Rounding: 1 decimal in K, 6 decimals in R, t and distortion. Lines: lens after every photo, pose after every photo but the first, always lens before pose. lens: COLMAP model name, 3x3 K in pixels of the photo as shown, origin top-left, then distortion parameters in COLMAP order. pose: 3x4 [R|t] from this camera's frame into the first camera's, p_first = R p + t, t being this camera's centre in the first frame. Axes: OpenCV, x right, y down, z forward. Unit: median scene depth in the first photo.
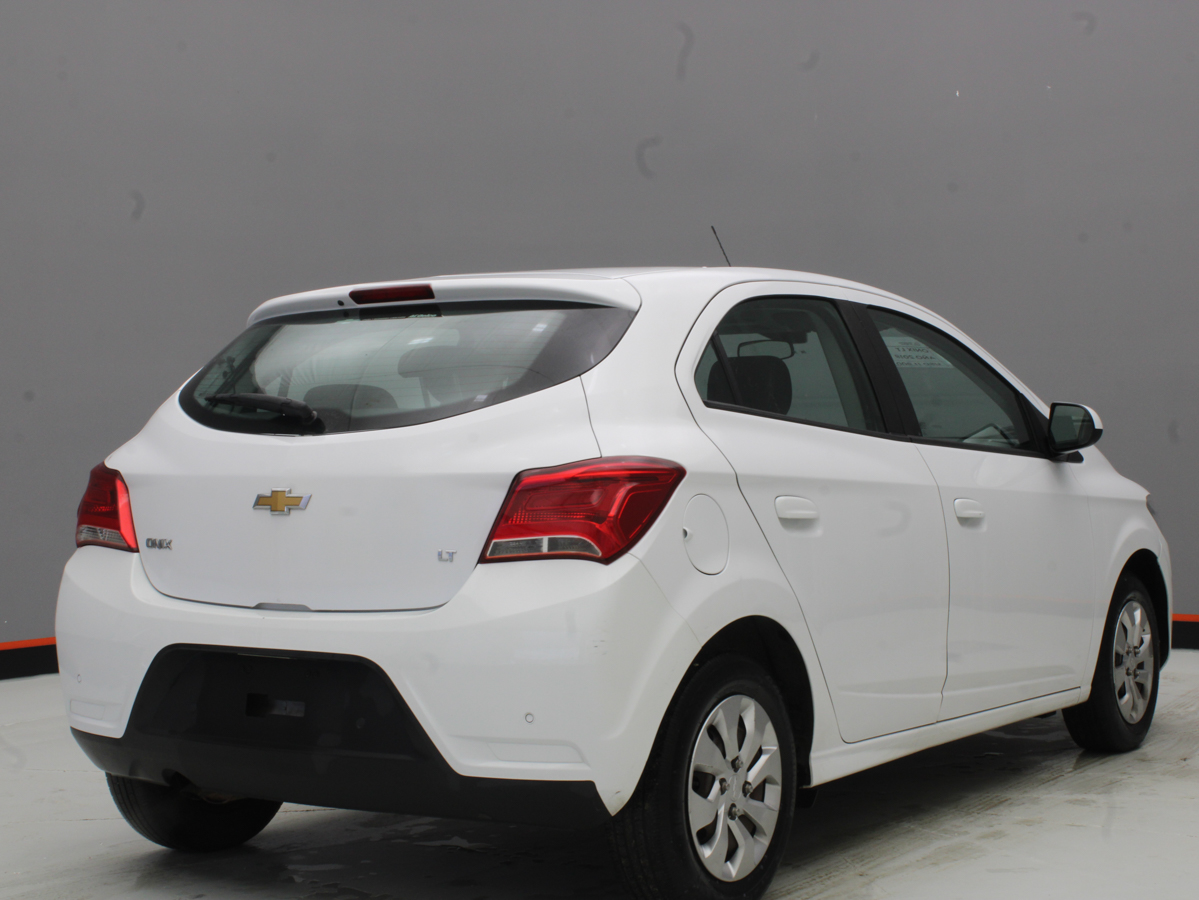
lens RADIAL K [[1959.6, 0, 607.9], [0, 1959.6, 460.0], [0, 0, 1]] dist [-0.081946, 0.000000]
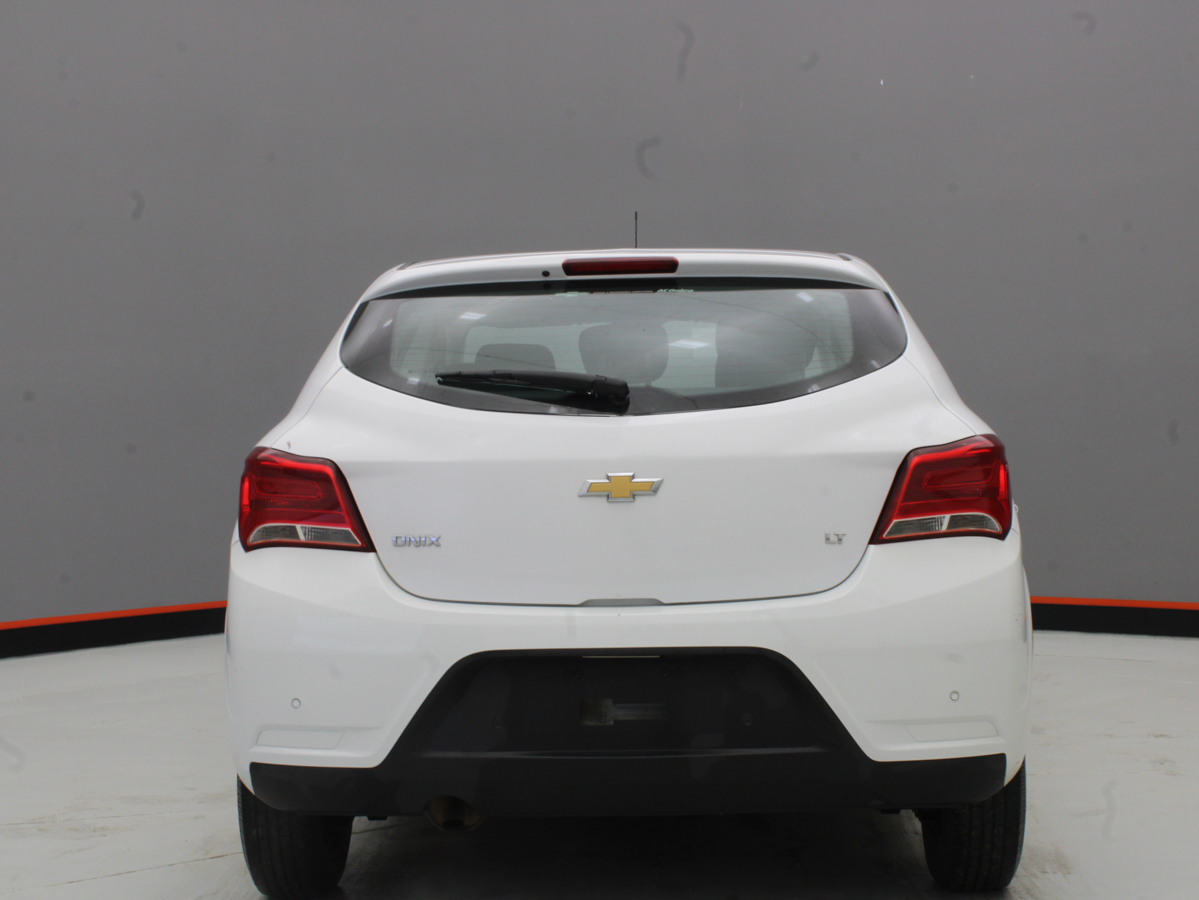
lens RADIAL K [[1959.6, 0, 595.9], [0, 1959.6, 450.3], [0, 0, 1]] dist [-0.081946, 0.000000]
pose [[0.857331, -0.009952, 0.514669, -0.654471], [0.013113, 0.999911, -0.002510, 0.005994], [-0.514599, 0.008901, 0.857385, 0.220202]]
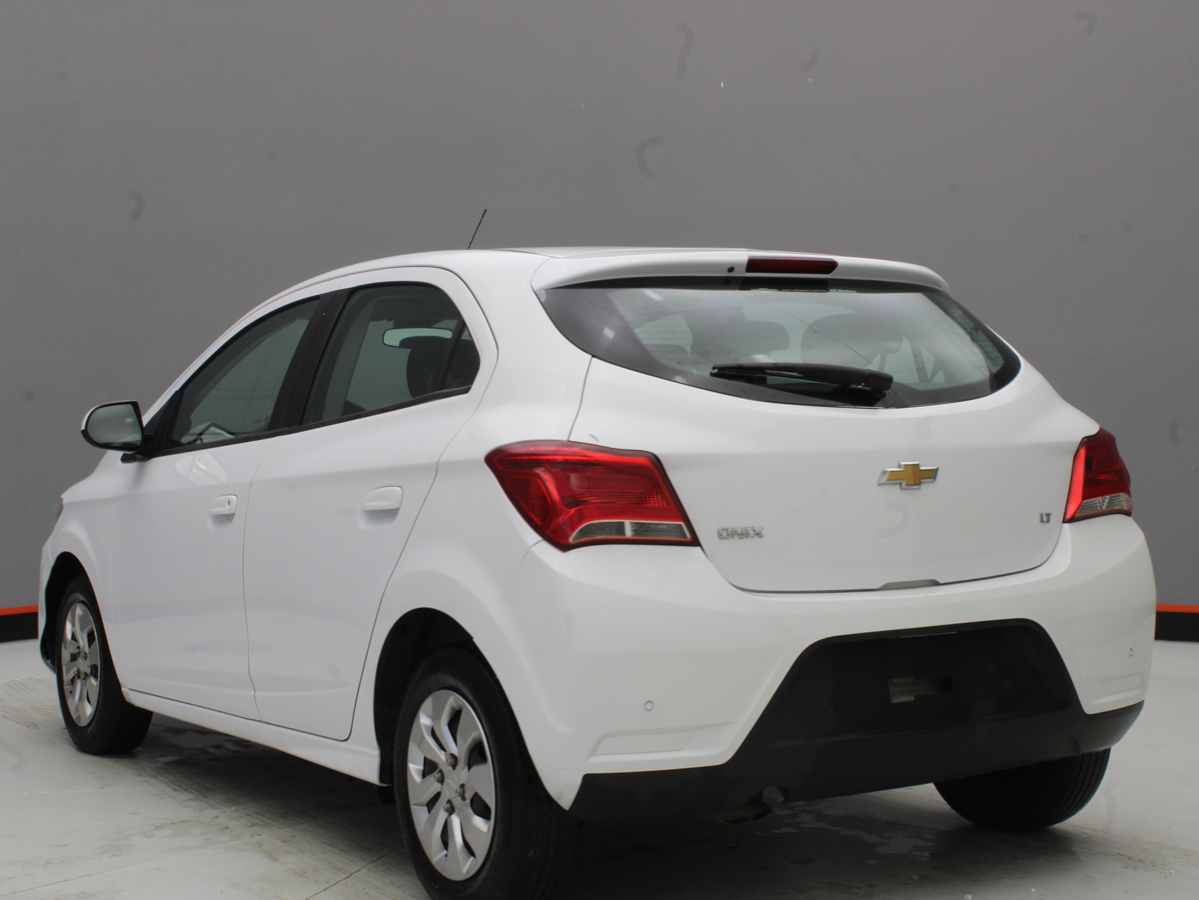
lens RADIAL K [[1959.6, 0, 597.2], [0, 1959.6, 447.6], [0, 0, 1]] dist [-0.081946, 0.000000]
pose [[0.426154, -0.010088, 0.904594, -1.119199], [0.025671, 0.999670, -0.000945, 0.004451], [-0.904286, 0.023624, 0.426272, 0.731601]]
